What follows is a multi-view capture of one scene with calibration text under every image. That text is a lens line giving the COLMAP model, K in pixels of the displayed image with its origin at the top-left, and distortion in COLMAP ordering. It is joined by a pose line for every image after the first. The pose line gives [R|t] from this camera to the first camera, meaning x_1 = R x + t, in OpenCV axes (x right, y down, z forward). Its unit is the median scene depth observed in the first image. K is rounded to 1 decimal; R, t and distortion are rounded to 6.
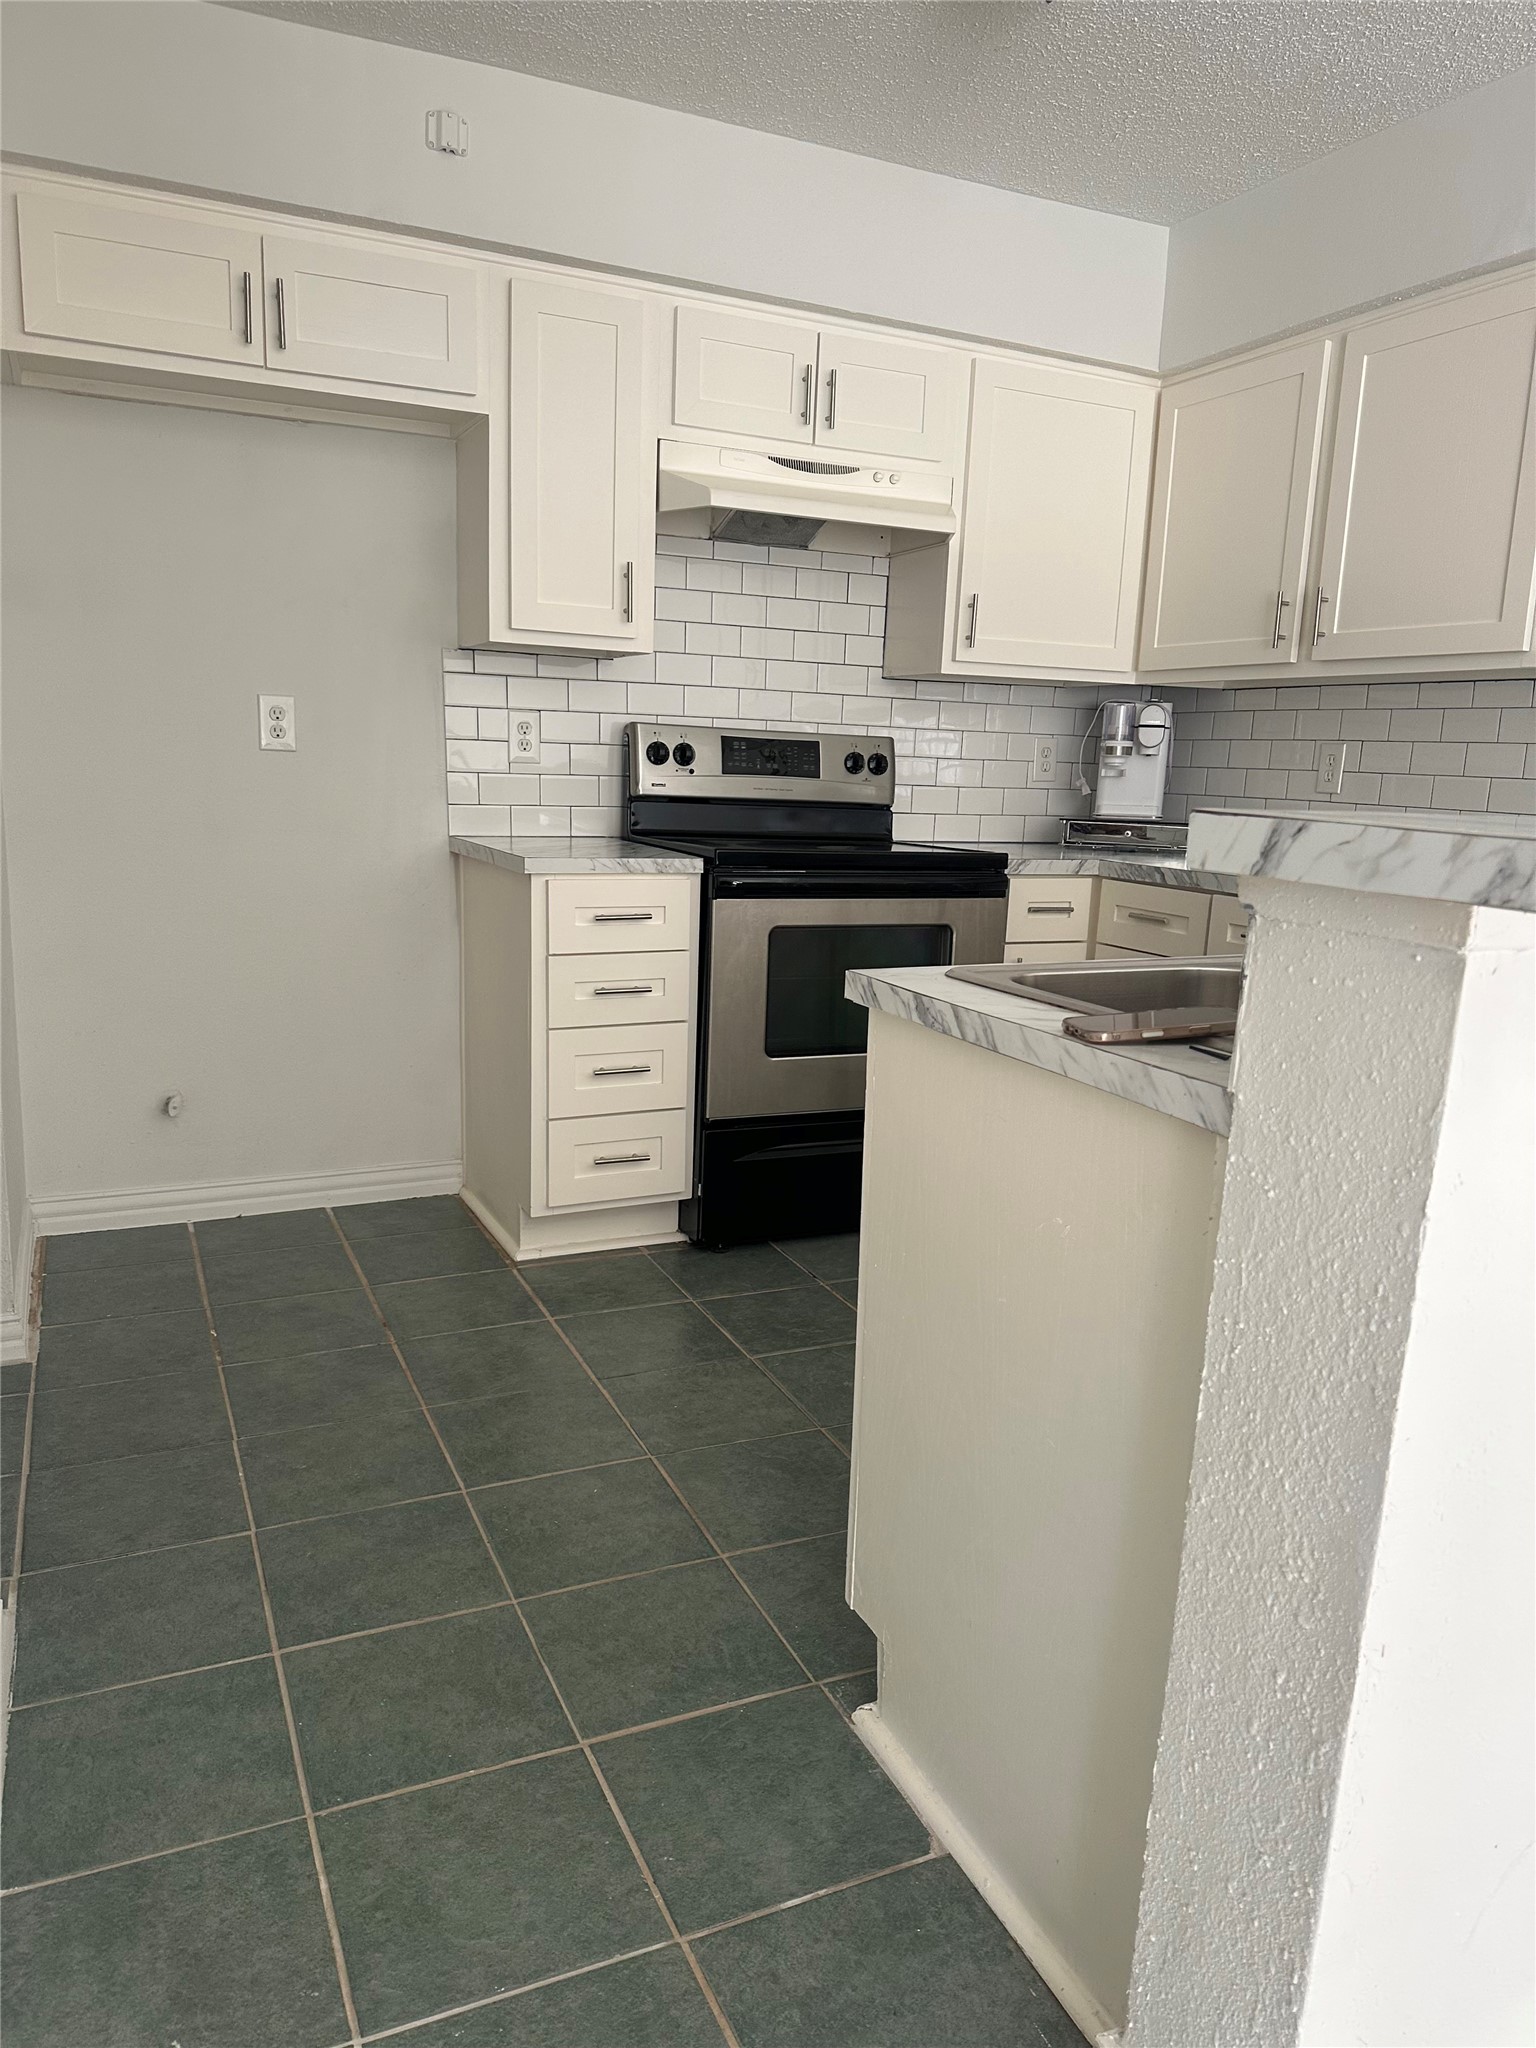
lens RADIAL K [[1449.3, 0, 767.5], [0, 1449.3, 1033.7], [0, 0, 1]] dist [0.041881, -0.051379]
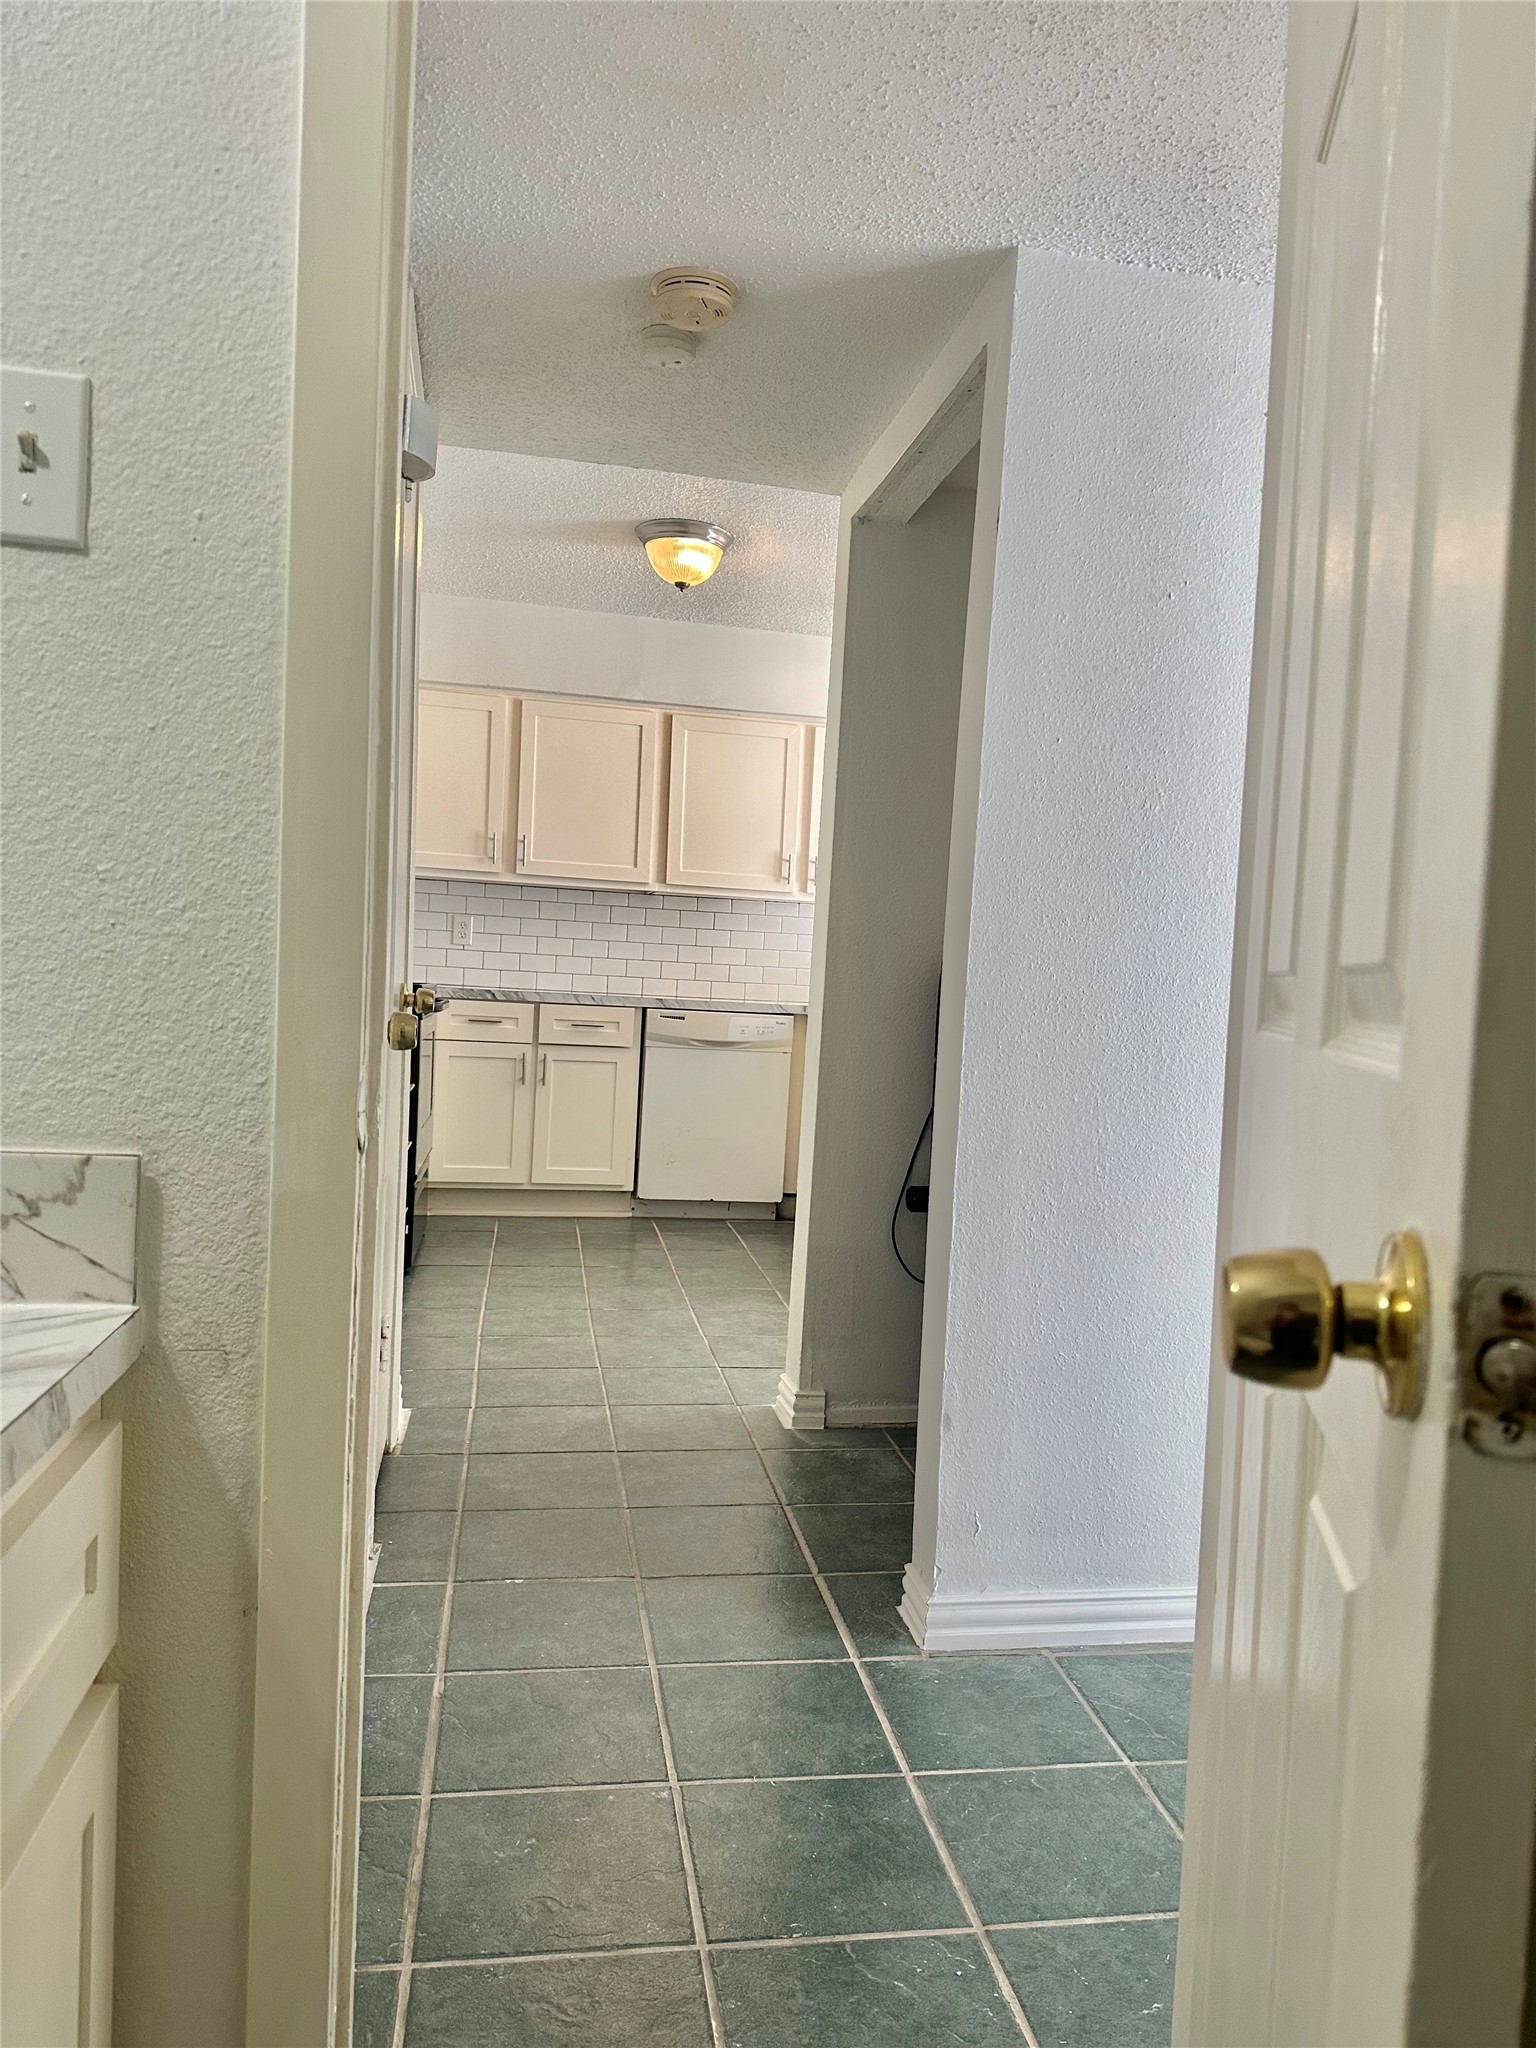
lens RADIAL K [[1449.3, 0, 748.4], [0, 1449.3, 1049.9], [0, 0, 1]] dist [0.041881, -0.051379]
pose [[0.254635, -0.074545, 0.964160, -1.300151], [0.145808, 0.988586, 0.037926, -0.067429], [-0.955982, 0.130925, 0.262597, 0.289432]]
